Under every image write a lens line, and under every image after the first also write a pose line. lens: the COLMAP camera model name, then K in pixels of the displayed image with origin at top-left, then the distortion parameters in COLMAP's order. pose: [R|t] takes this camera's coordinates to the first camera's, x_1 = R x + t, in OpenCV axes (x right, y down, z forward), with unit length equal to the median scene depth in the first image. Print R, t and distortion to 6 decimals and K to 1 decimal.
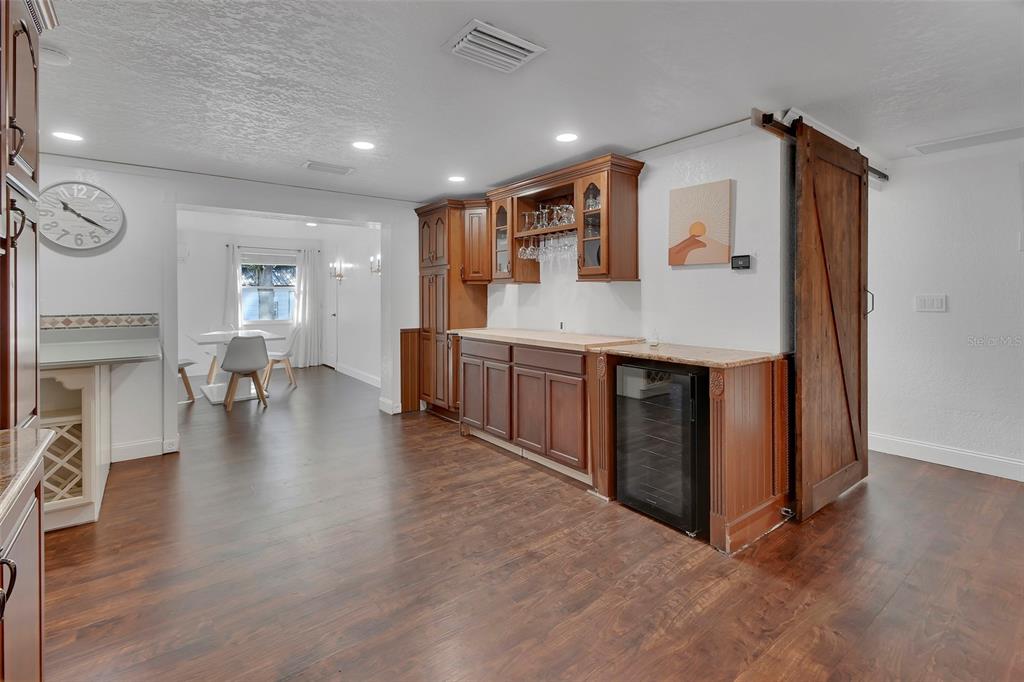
lens RADIAL K [[465.1, 0, 505.6], [0, 465.1, 303.5], [0, 0, 1]] dist [0.015555, -0.007089]
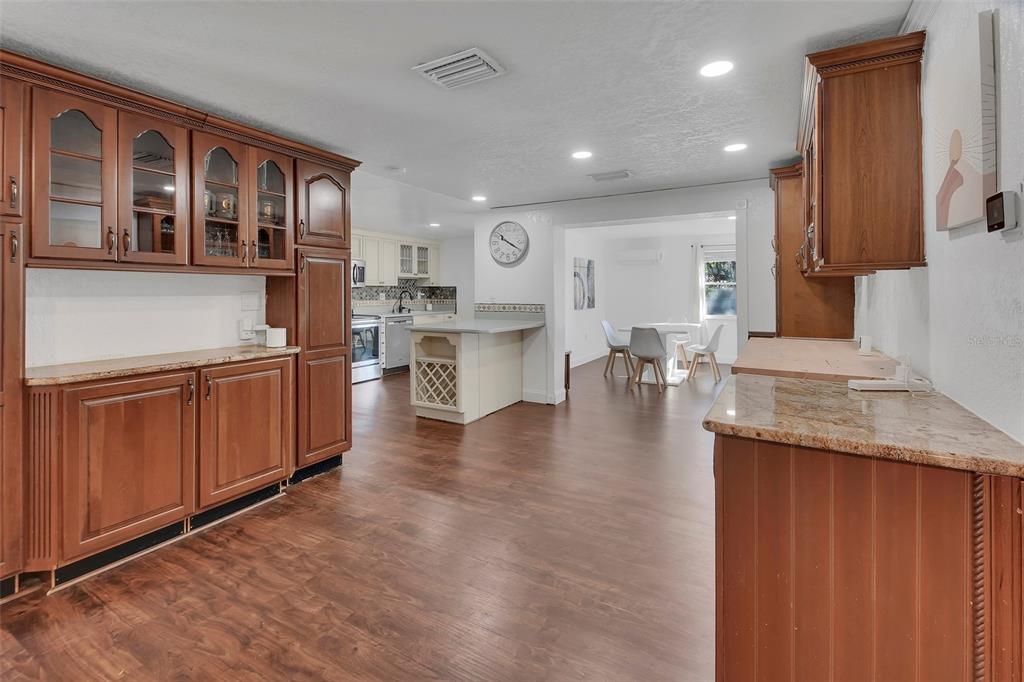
lens RADIAL K [[465.1, 0, 498.3], [0, 465.1, 297.1], [0, 0, 1]] dist [0.015555, -0.007089]
pose [[0.382490, 0.013390, -0.923862, 0.537726], [-0.016482, 0.999835, 0.007667, -0.009575], [0.923812, 0.012294, 0.382648, 0.346279]]
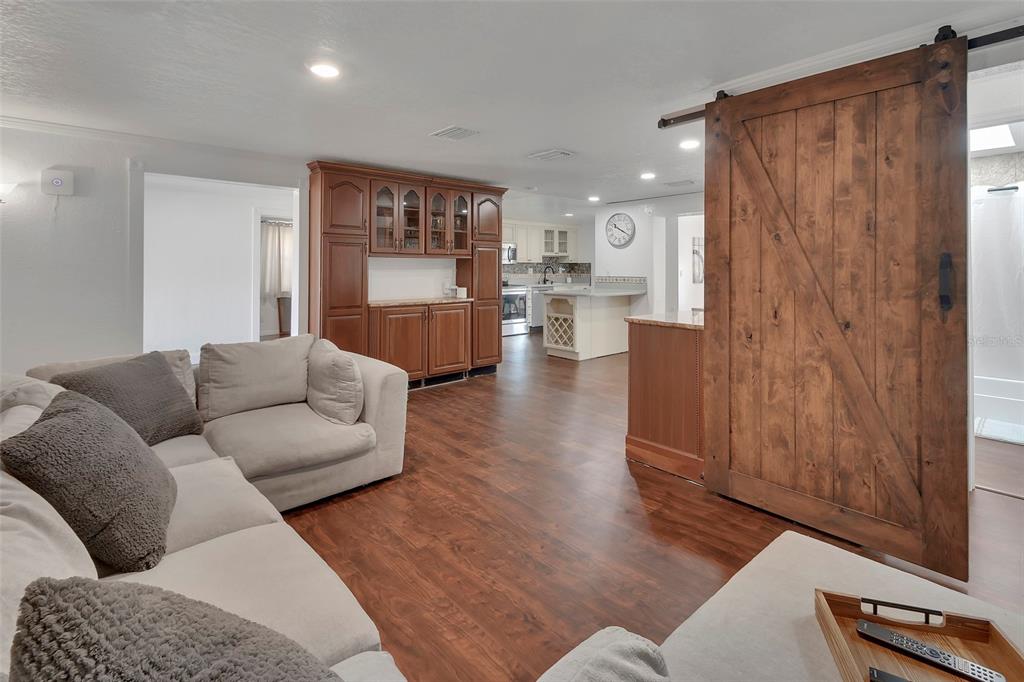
lens RADIAL K [[465.1, 0, 496.8], [0, 465.1, 273.2], [0, 0, 1]] dist [0.015555, -0.007089]
pose [[0.048726, 0.016539, -0.998675, 1.116080], [-0.018417, 0.999708, 0.015658, -0.013159], [0.998642, 0.017630, 0.049017, 0.337152]]
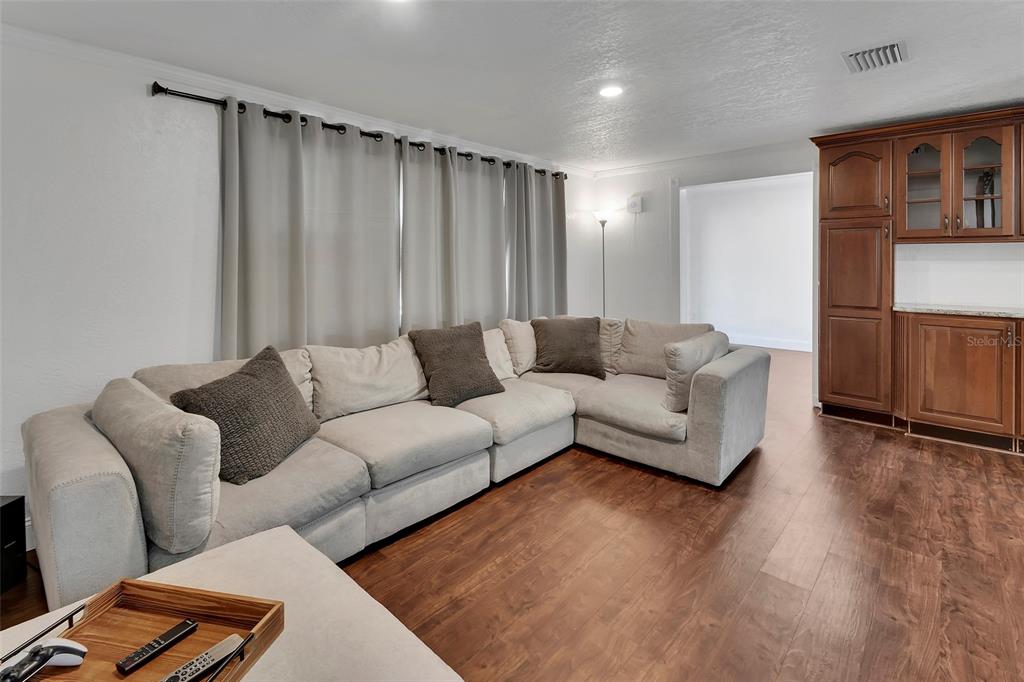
lens RADIAL K [[465.1, 0, 519.3], [0, 465.1, 258.9], [0, 0, 1]] dist [0.015555, -0.007089]
pose [[-0.983705, 0.009538, -0.179539, 0.754036], [0.007263, 0.999885, 0.013322, -0.018204], [0.179645, 0.011801, -0.983661, 0.846156]]
